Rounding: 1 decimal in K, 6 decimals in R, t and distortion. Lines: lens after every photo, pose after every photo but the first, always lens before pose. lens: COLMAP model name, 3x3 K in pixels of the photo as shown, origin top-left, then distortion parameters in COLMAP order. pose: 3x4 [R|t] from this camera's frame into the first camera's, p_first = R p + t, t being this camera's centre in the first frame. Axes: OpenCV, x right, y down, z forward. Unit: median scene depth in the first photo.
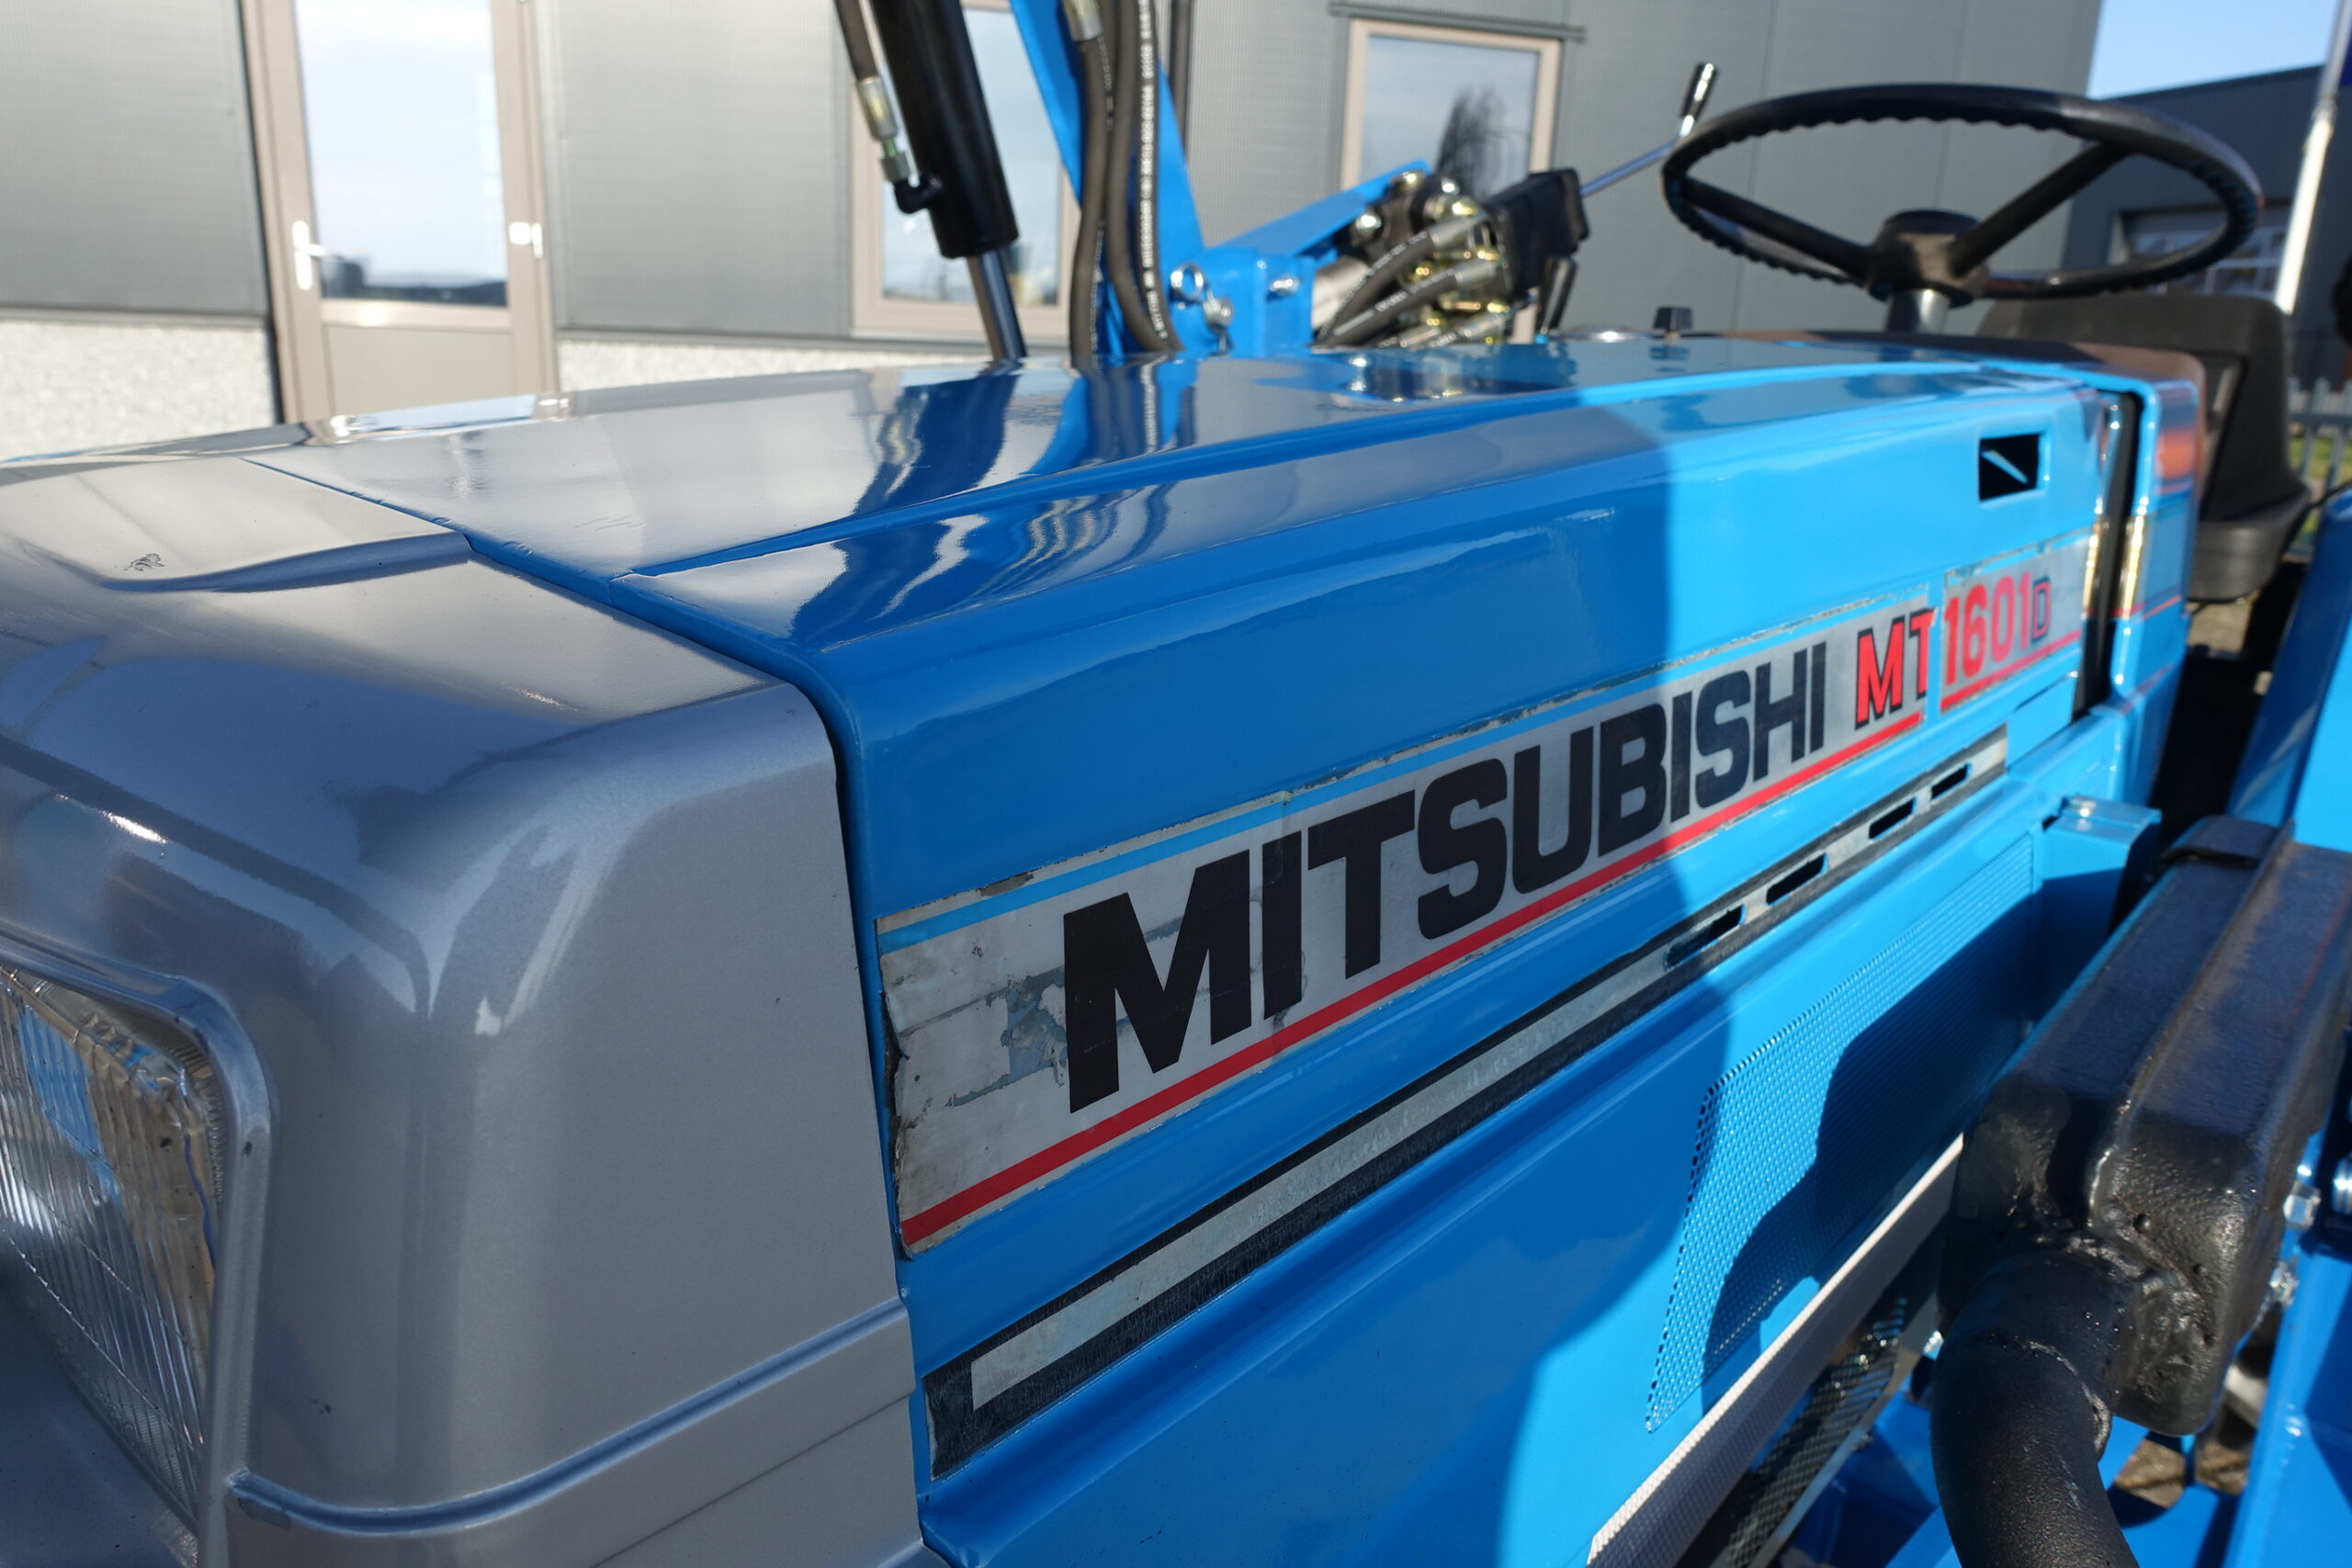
lens RADIAL K [[1597.3, 0, 1170.8], [0, 1597.3, 794.1], [0, 0, 1]] dist [-0.004350, 0.000487]
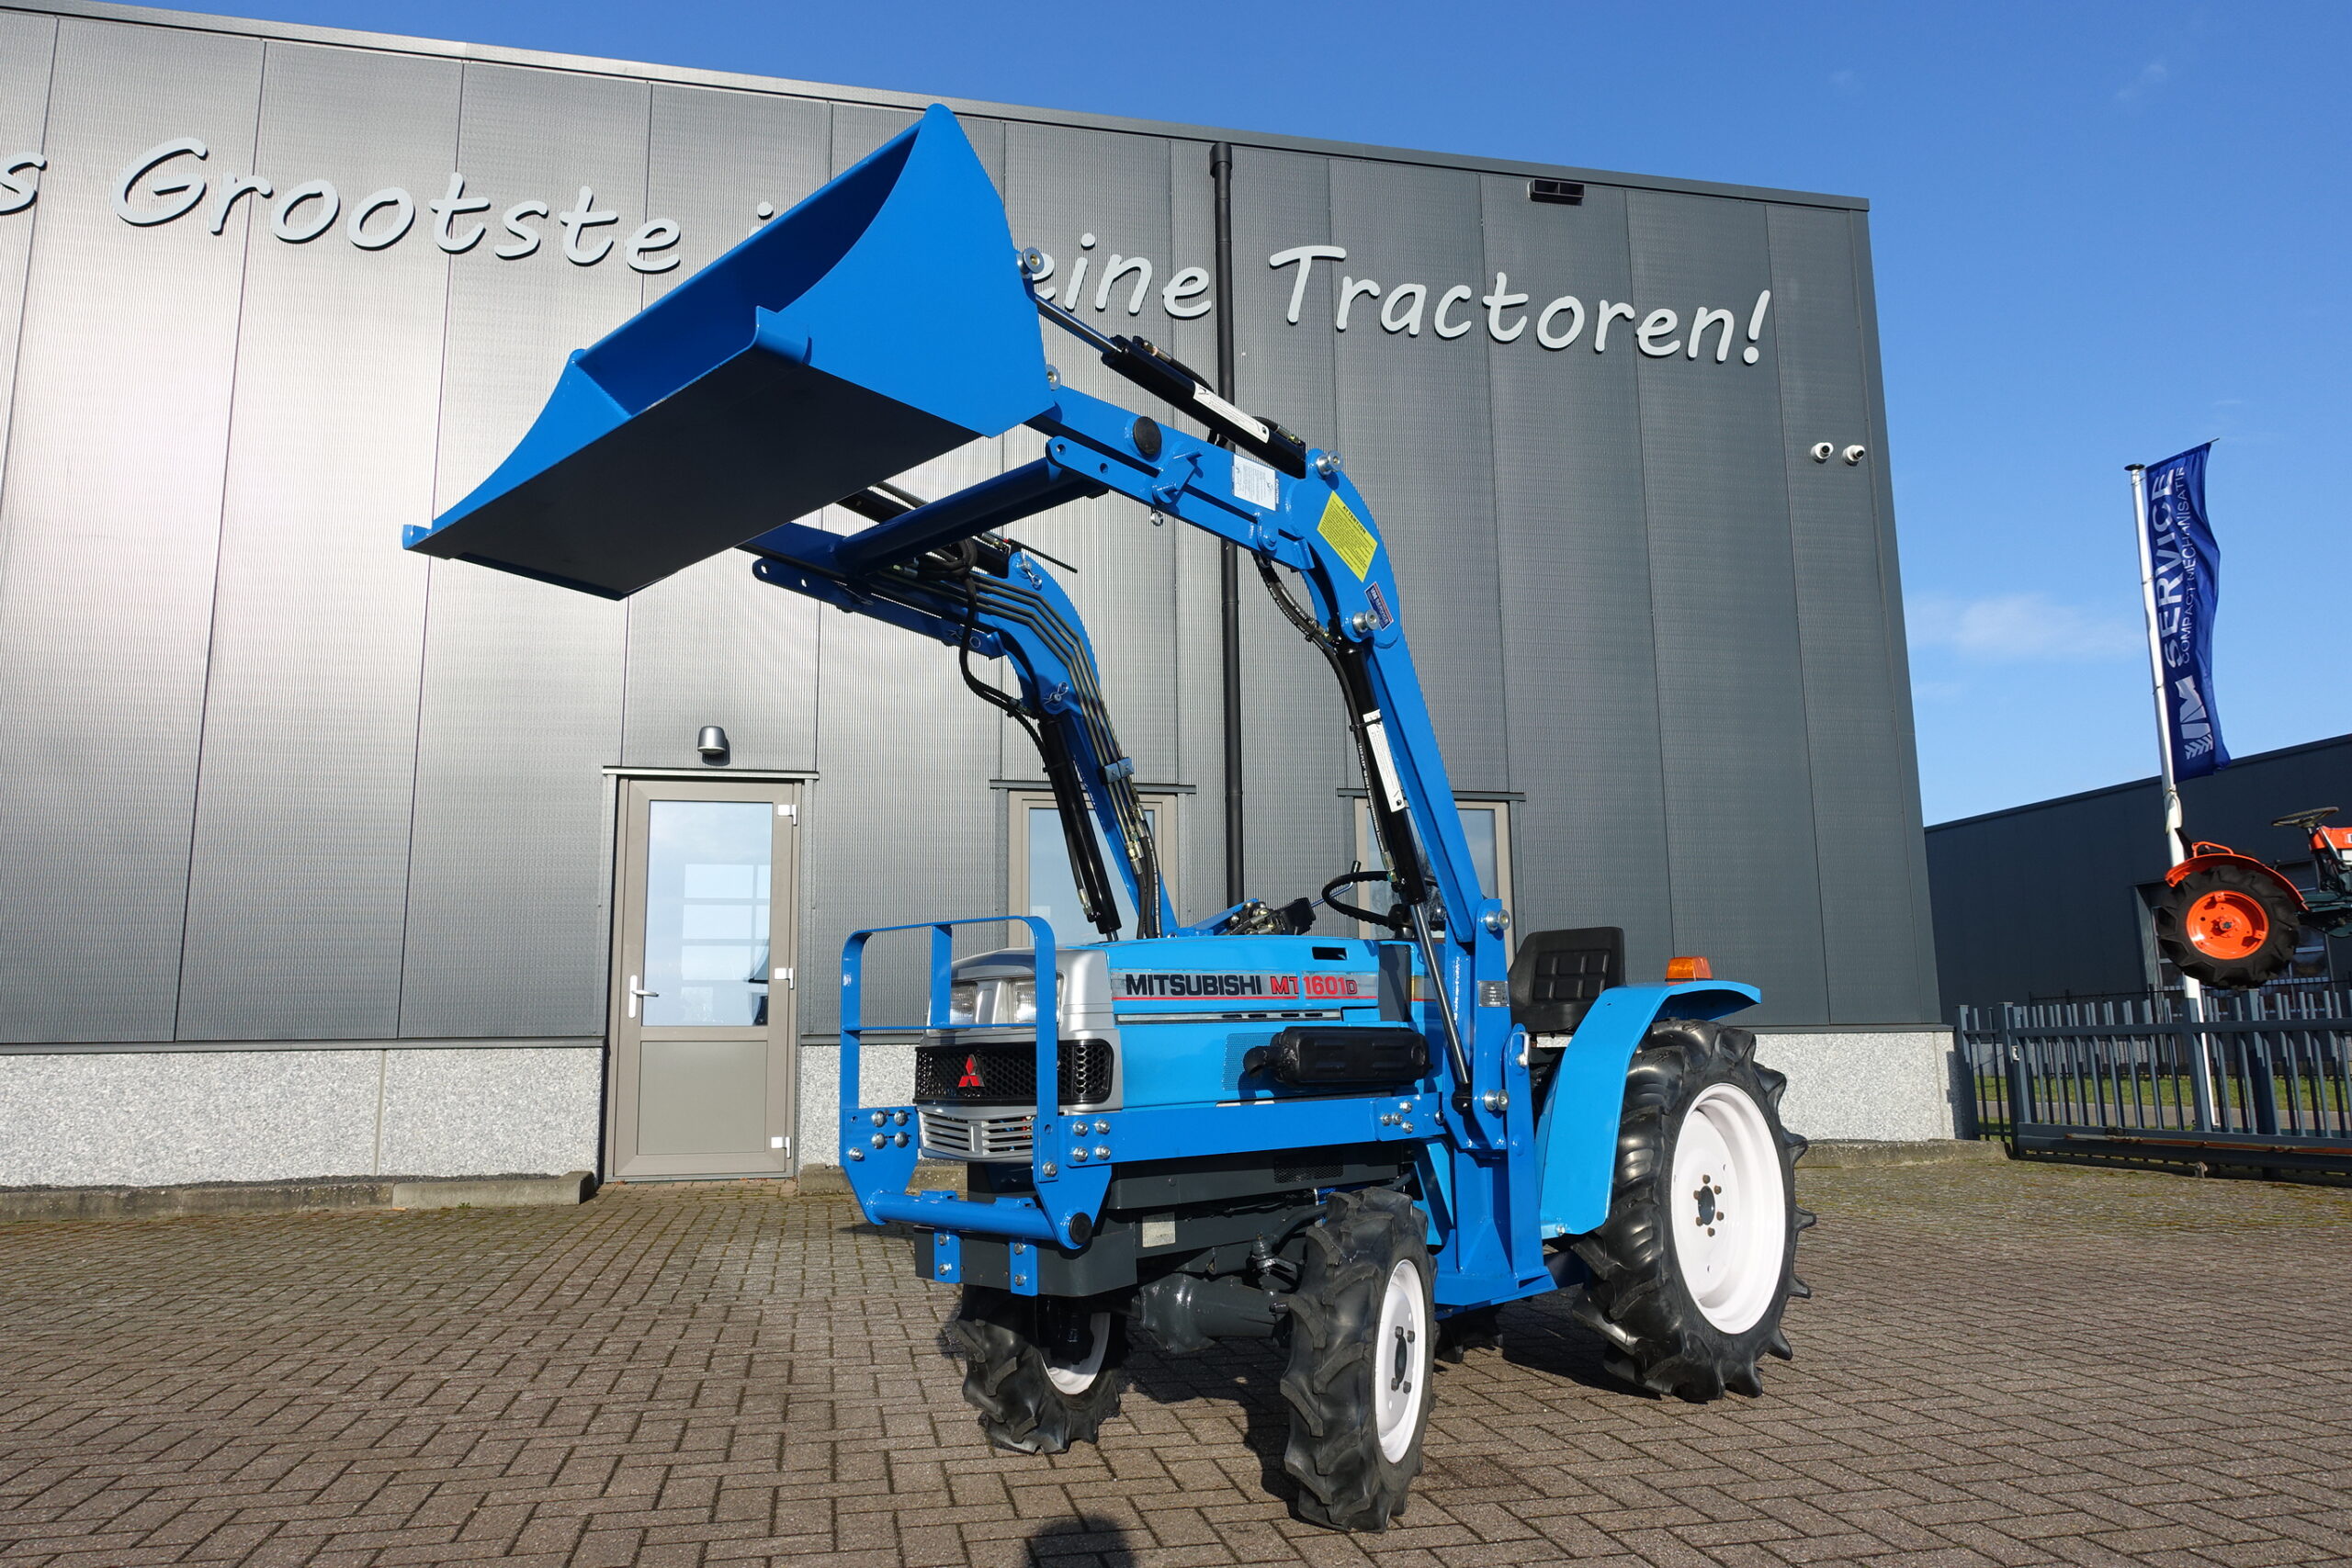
lens RADIAL K [[1621.7, 0, 1182.0], [0, 1621.7, 788.9], [0, 0, 1]] dist [0.002361, -0.002581]
pose [[0.996580, -0.066918, -0.048484, 0.530366], [0.039601, 0.901703, -0.430539, 2.107835], [0.072529, 0.427146, 0.901269, -5.362584]]
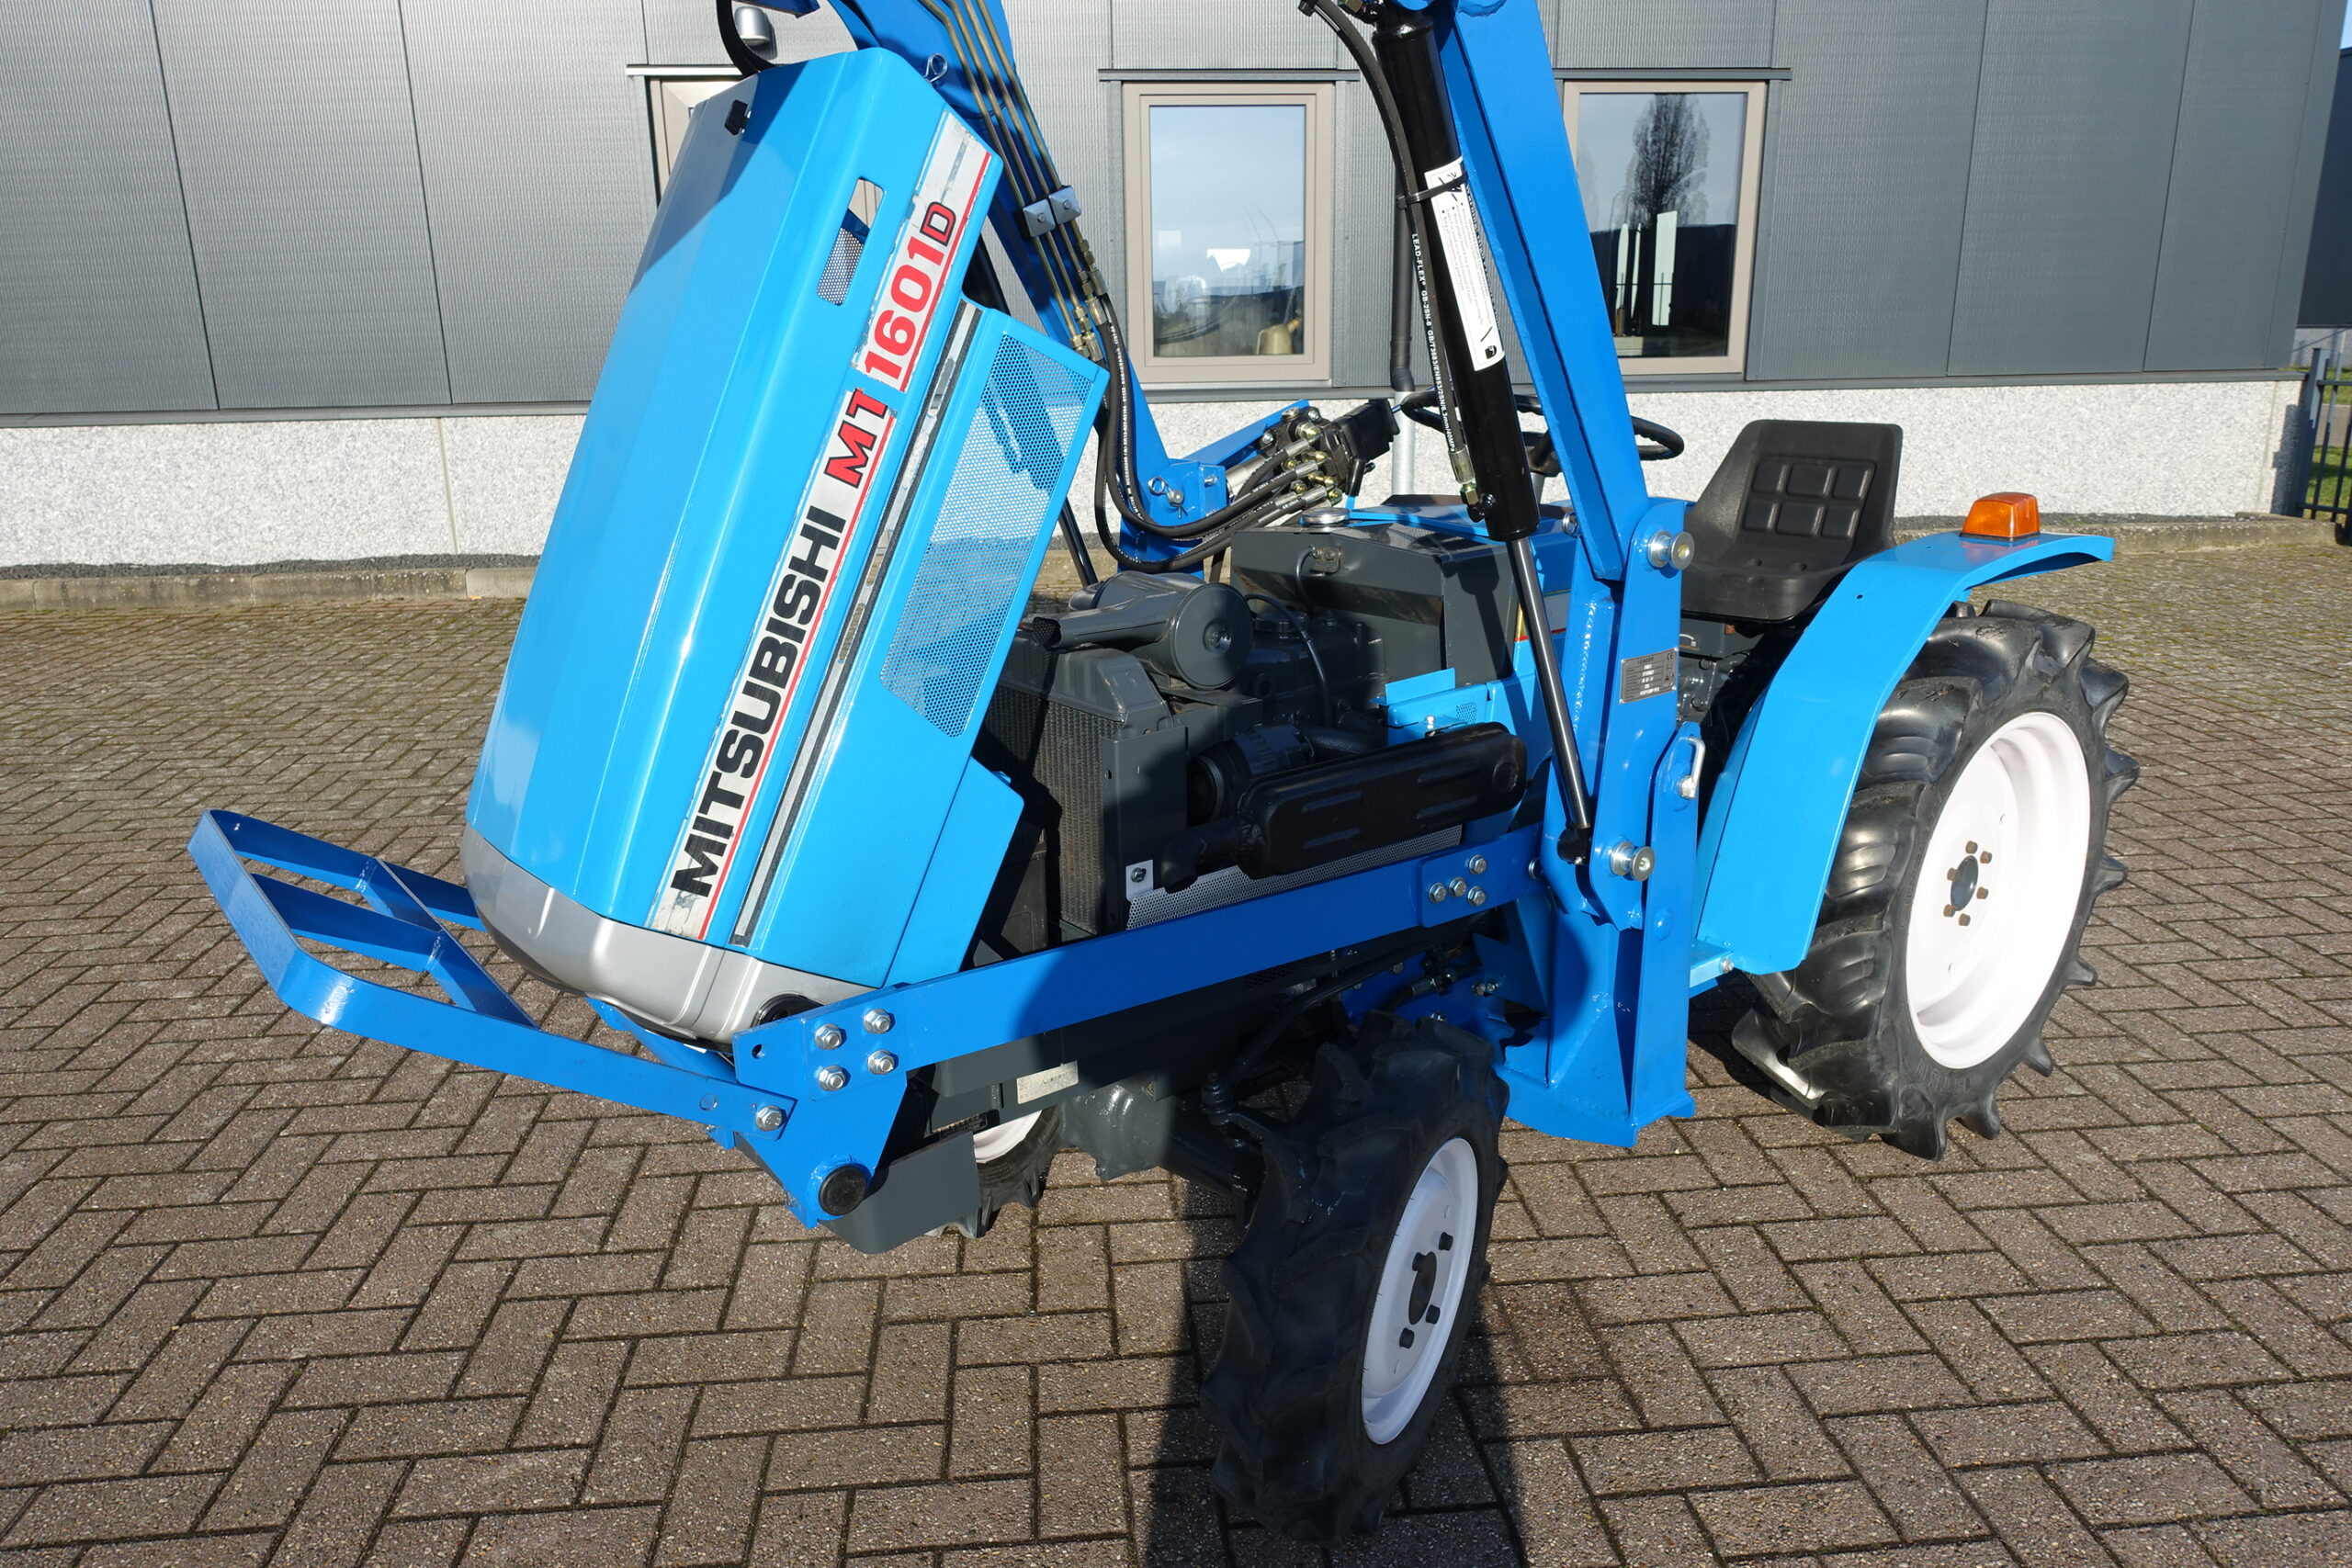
lens RADIAL K [[1614.0, 0, 1178.8], [0, 1614.0, 782.7], [0, 0, 1]] dist [0.001045, -0.003647]
pose [[0.980754, -0.005848, -0.195158, 1.116500], [0.004767, 0.999971, -0.006007, 0.210345], [0.195187, 0.004961, 0.980753, -2.664808]]
